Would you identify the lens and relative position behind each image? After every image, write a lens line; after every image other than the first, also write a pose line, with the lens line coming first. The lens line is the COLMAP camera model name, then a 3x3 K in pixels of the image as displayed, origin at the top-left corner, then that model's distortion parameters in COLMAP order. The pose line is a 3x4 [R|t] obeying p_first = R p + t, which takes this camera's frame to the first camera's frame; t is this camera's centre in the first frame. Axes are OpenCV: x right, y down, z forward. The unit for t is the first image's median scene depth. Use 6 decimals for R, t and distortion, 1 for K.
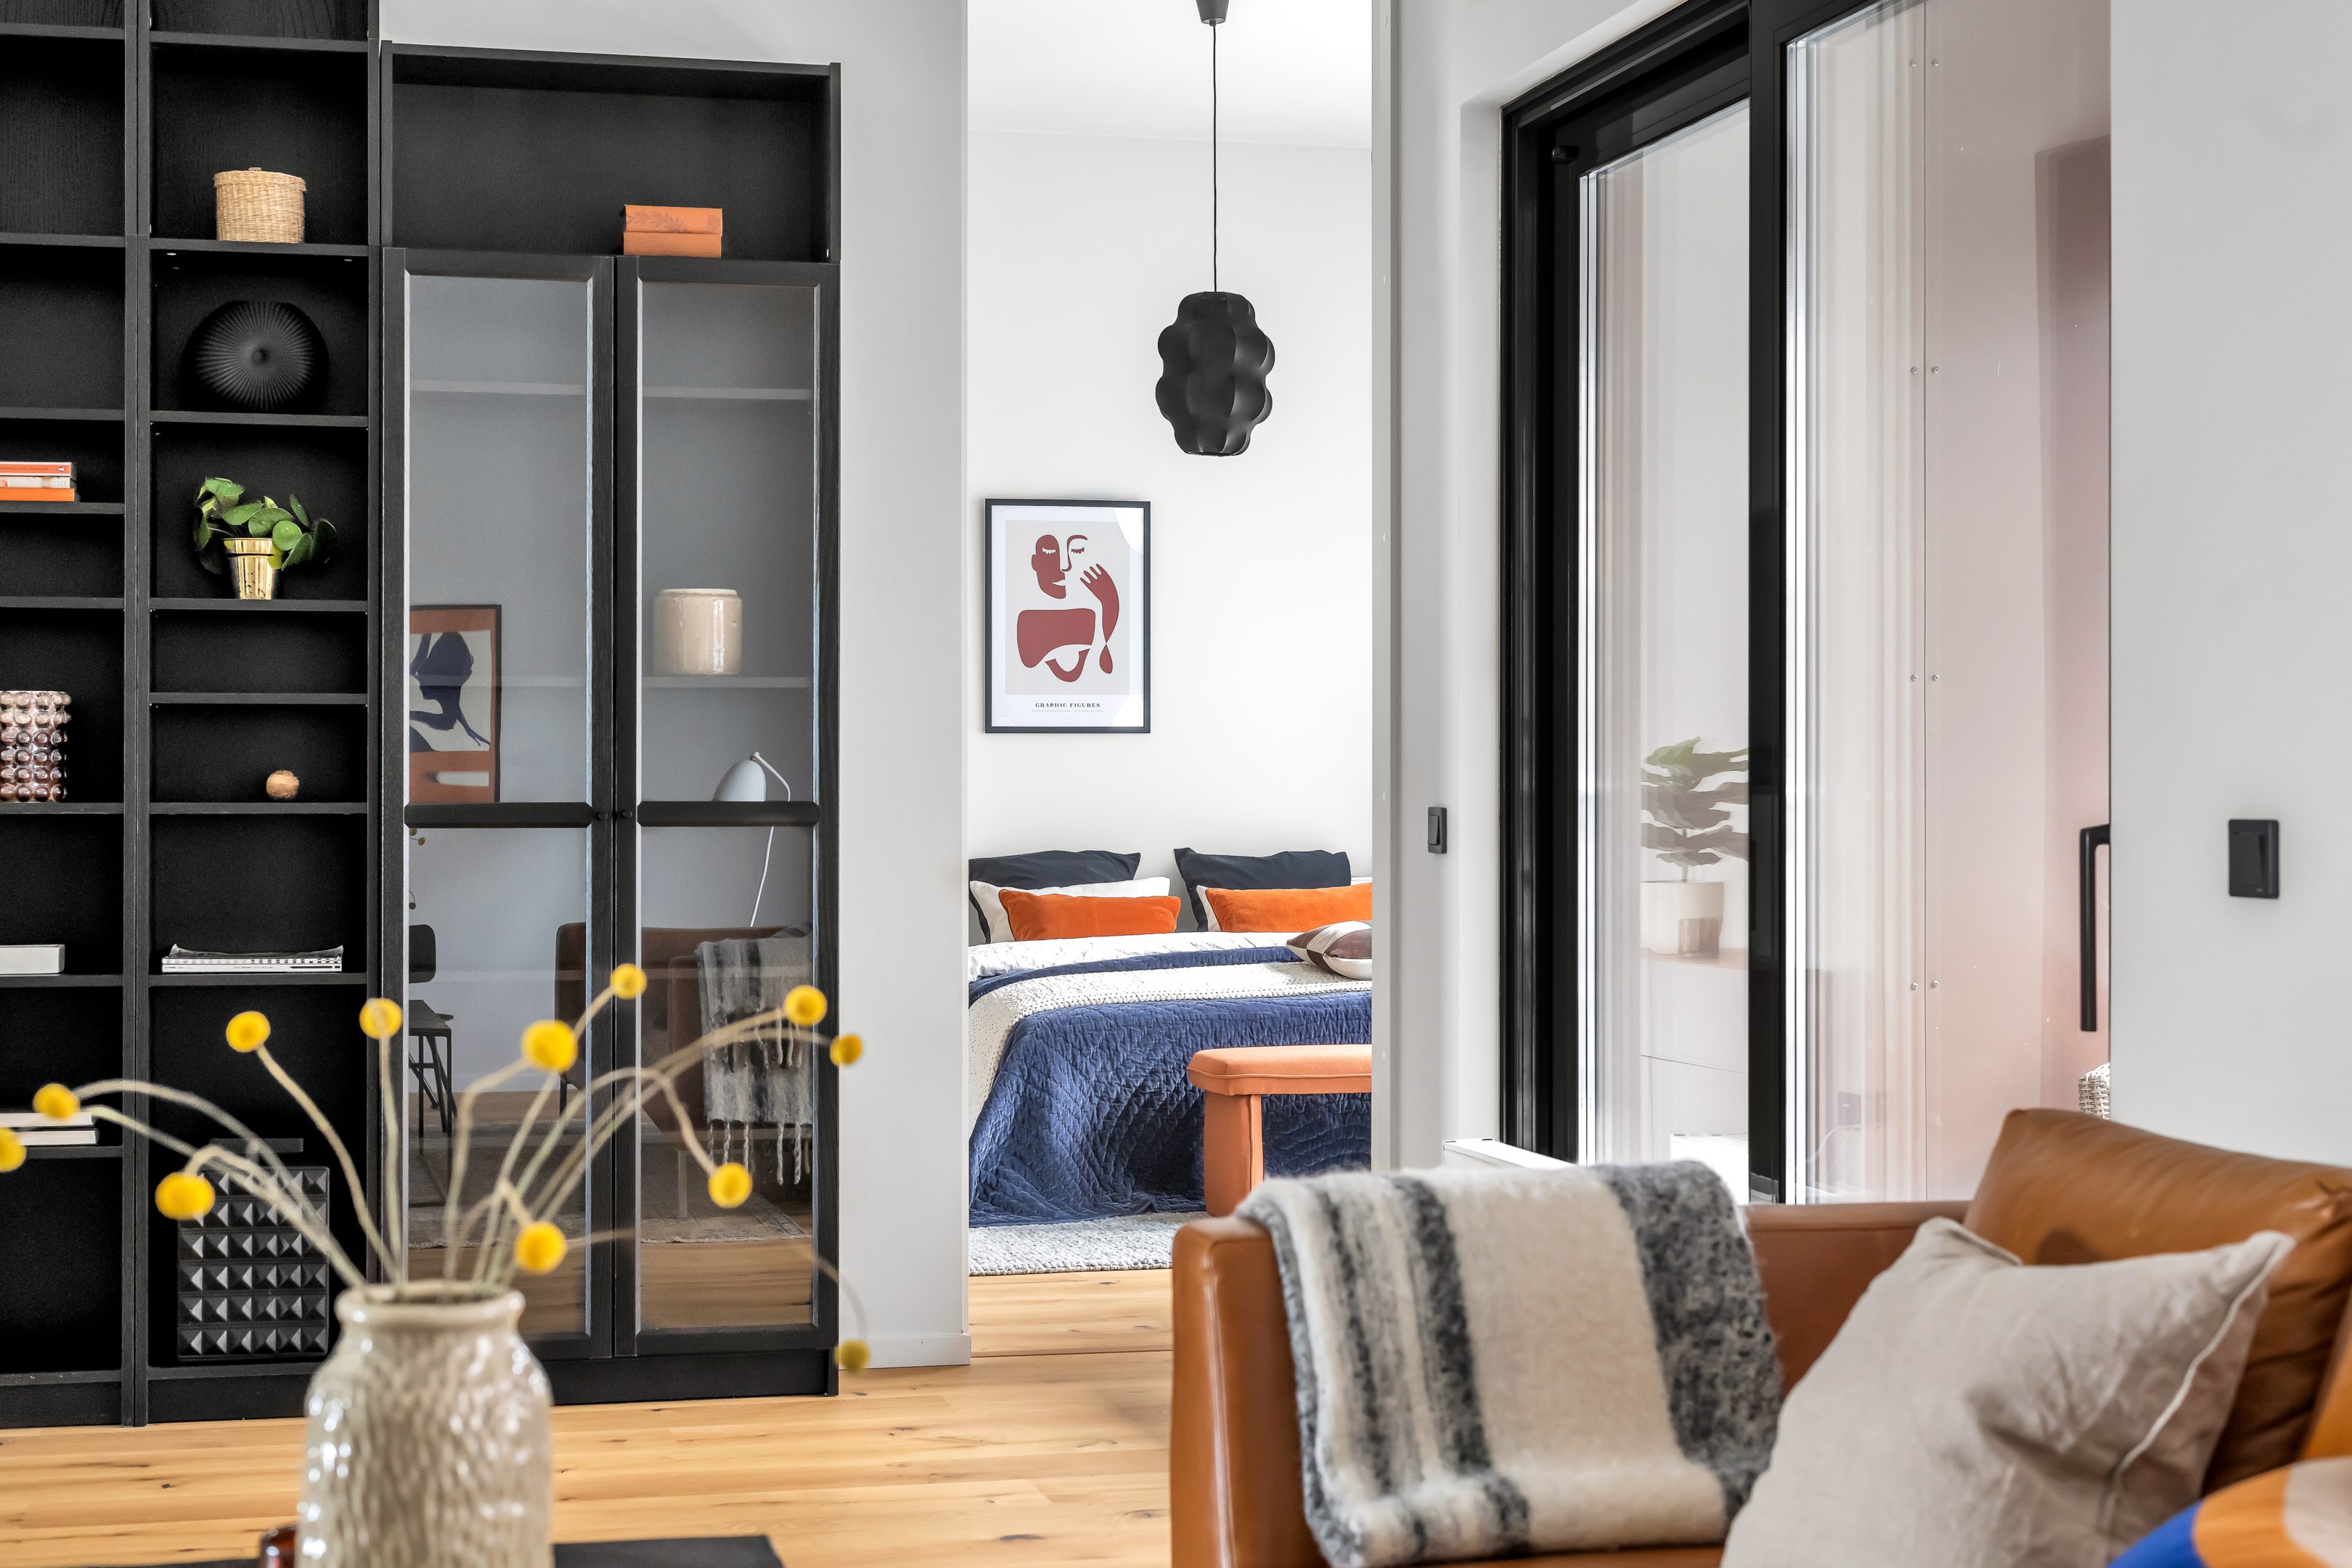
lens RADIAL K [[3435.6, 0, 1176.0], [0, 3435.6, 784.0], [0, 0, 1]] dist [-0.000351, 0.016770]
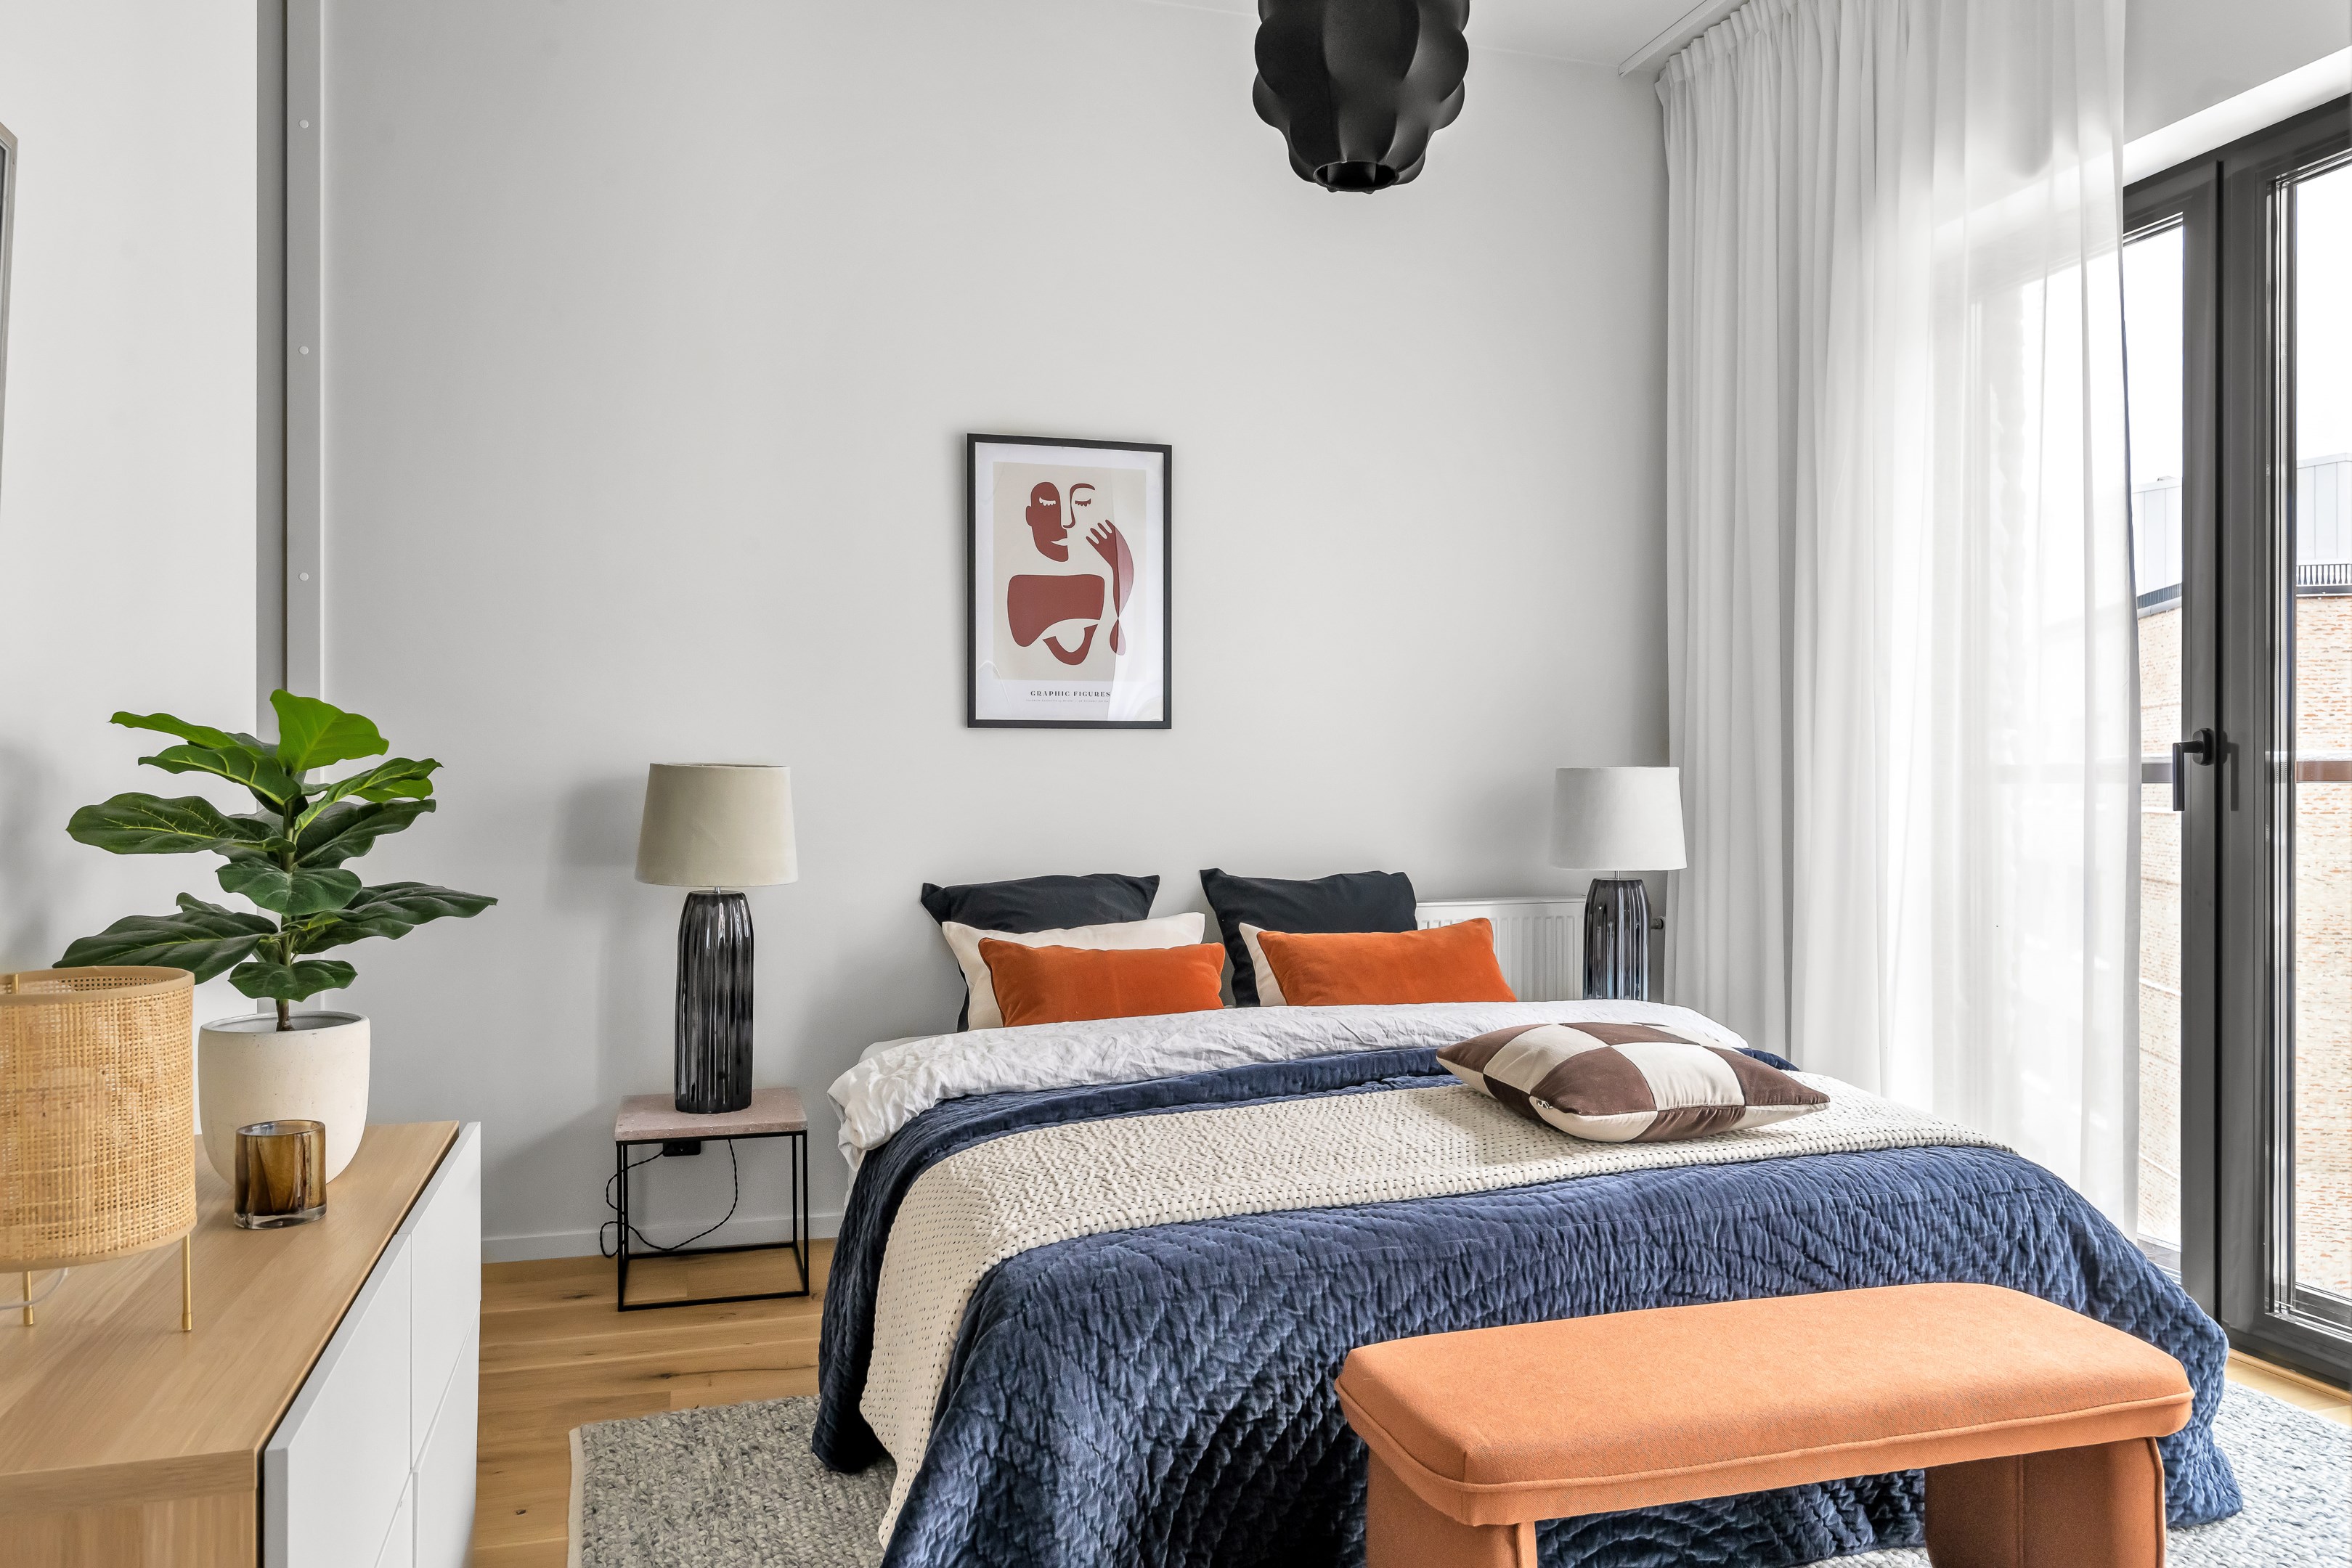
lens RADIAL K [[1626.1, 0, 1170.6], [0, 1626.1, 783.8], [0, 0, 1]] dist [-0.010605, 0.001990]
pose [[0.999208, -0.000878, 0.039781, -0.023363], [0.000857, 0.999999, 0.000546, -0.001981], [-0.039782, -0.000511, 0.999208, 0.620039]]
